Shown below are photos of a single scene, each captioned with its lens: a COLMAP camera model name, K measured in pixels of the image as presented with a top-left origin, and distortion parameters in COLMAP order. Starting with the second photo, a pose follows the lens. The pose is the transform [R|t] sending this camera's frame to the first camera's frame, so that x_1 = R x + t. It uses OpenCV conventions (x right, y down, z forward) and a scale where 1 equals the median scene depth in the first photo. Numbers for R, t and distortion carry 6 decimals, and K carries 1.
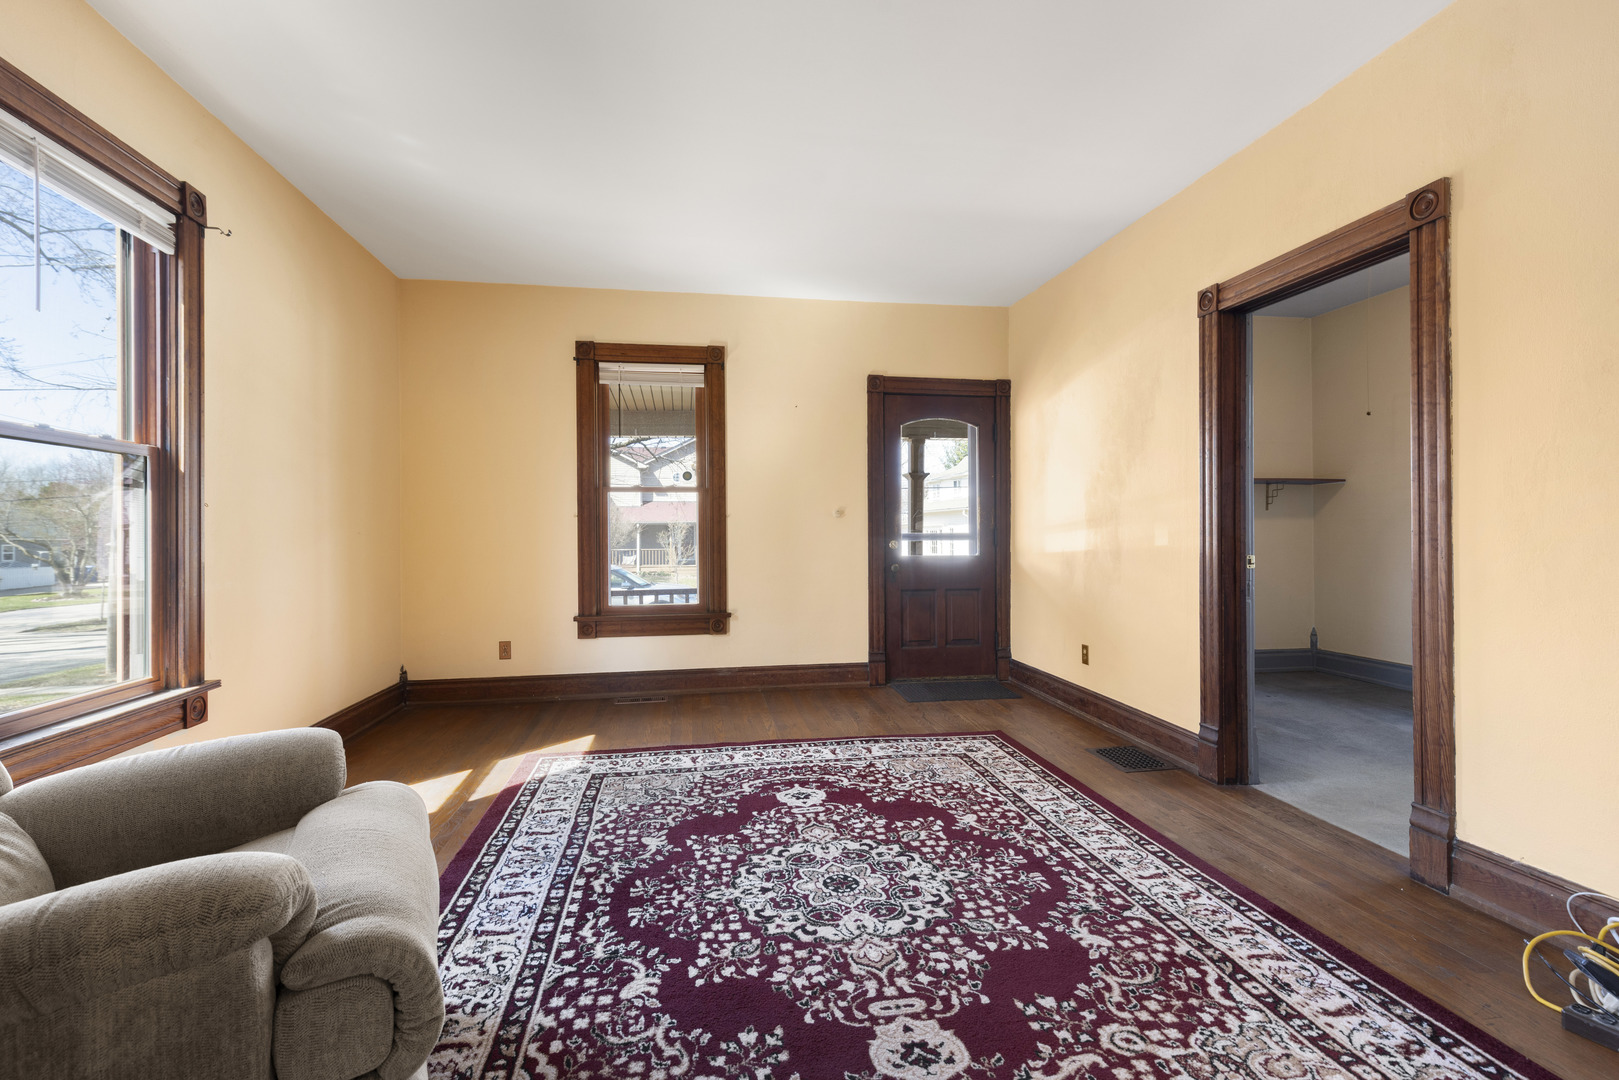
lens RADIAL K [[738.5, 0, 806.7], [0, 738.5, 532.7], [0, 0, 1]] dist [0.008783, 0.000209]
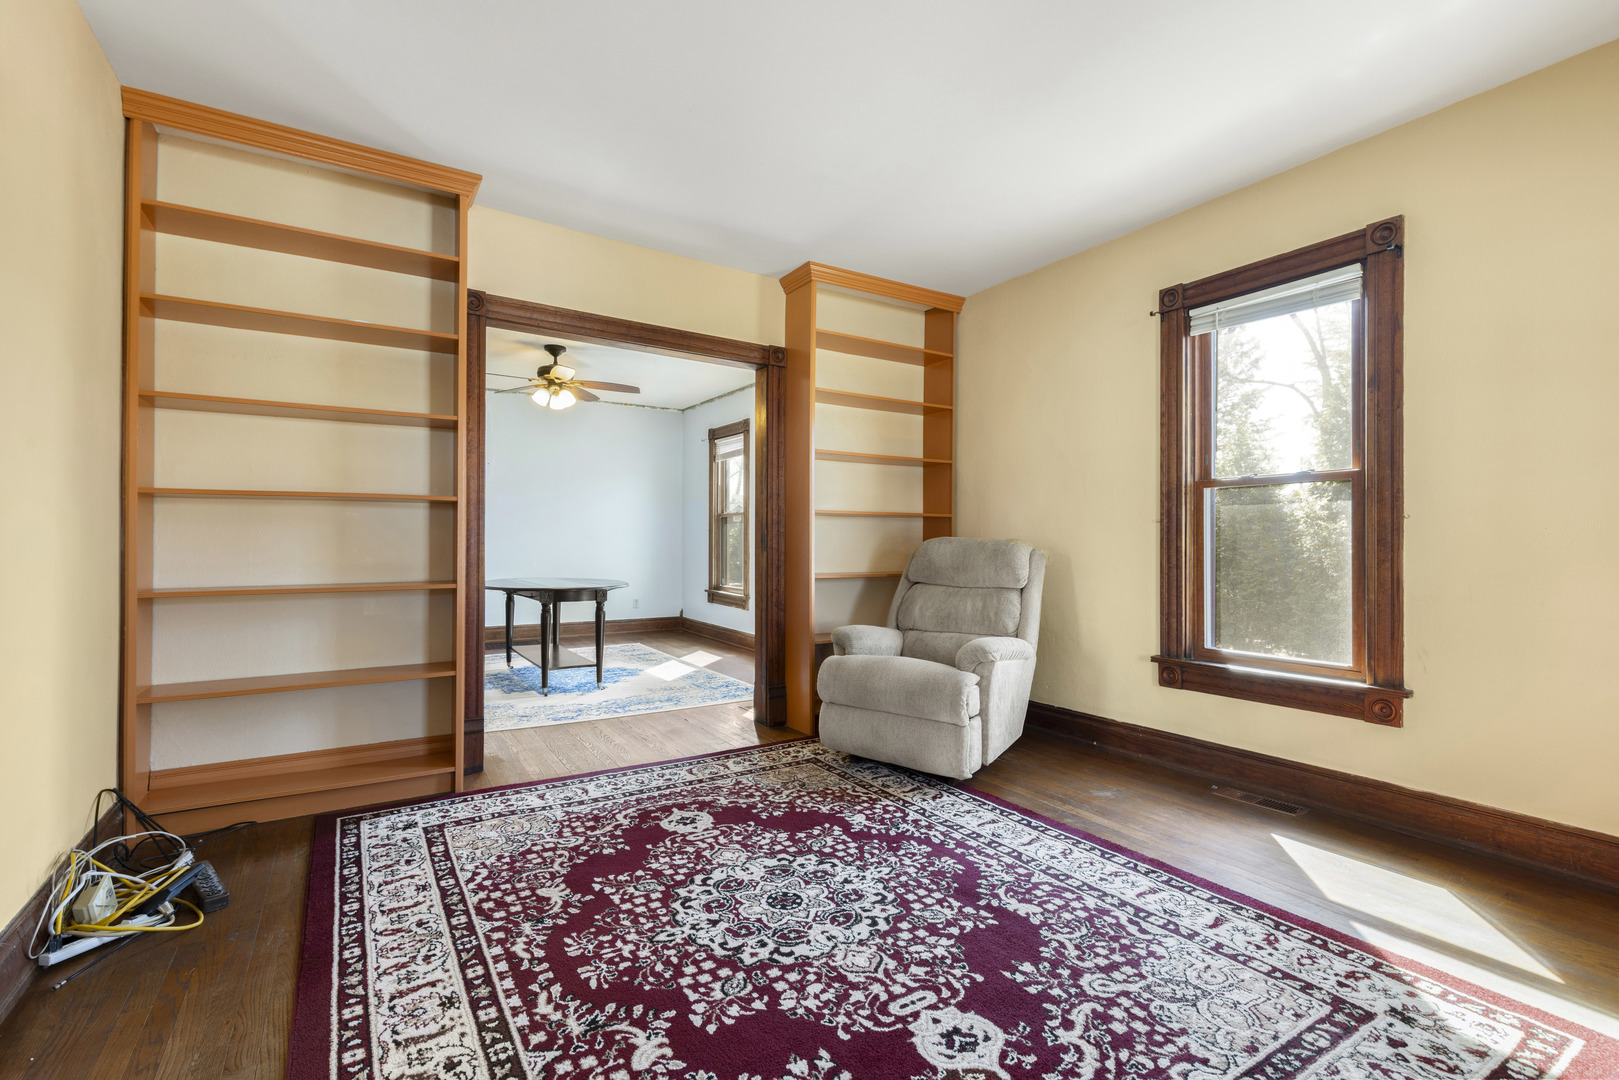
lens RADIAL K [[738.5, 0, 814.0], [0, 738.5, 539.1], [0, 0, 1]] dist [0.008783, 0.000209]
pose [[-0.921048, -0.000007, -0.389450, 0.394259], [0.002591, 0.999978, -0.006146, -0.003091], [0.389441, -0.006670, -0.921027, 1.924040]]
